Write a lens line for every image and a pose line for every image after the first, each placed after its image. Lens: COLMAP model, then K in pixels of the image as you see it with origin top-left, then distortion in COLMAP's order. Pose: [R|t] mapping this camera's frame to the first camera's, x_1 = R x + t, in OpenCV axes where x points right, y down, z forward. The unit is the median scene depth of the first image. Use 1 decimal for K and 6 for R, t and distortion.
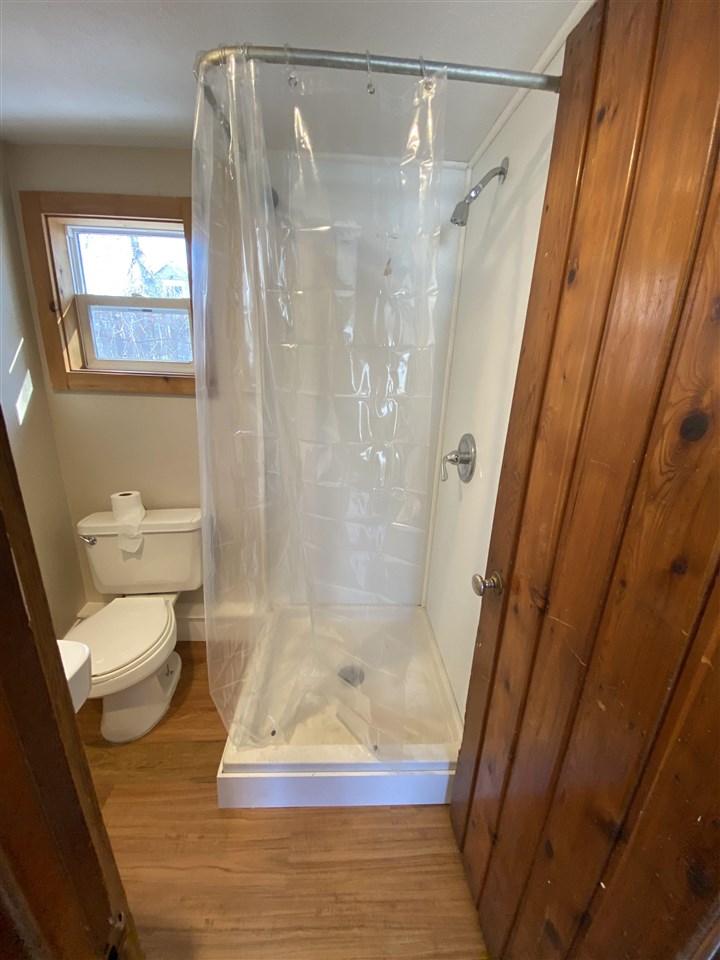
lens RADIAL K [[411.8, 0, 354.8], [0, 411.8, 479.9], [0, 0, 1]] dist [-0.004227, -0.003157]
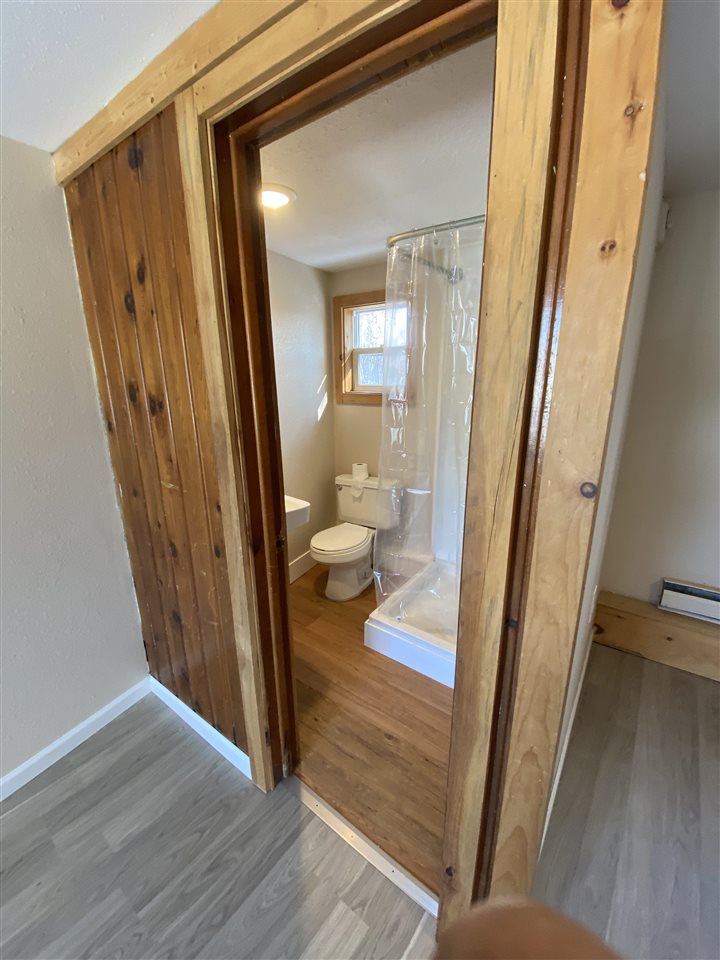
lens RADIAL K [[411.8, 0, 357.1], [0, 411.8, 484.4], [0, 0, 1]] dist [-0.004227, -0.003157]
pose [[0.773914, 0.122316, -0.621366, 0.503847], [-0.145010, 0.989329, 0.014140, 0.096651], [0.616465, 0.079161, 0.783393, -0.330703]]
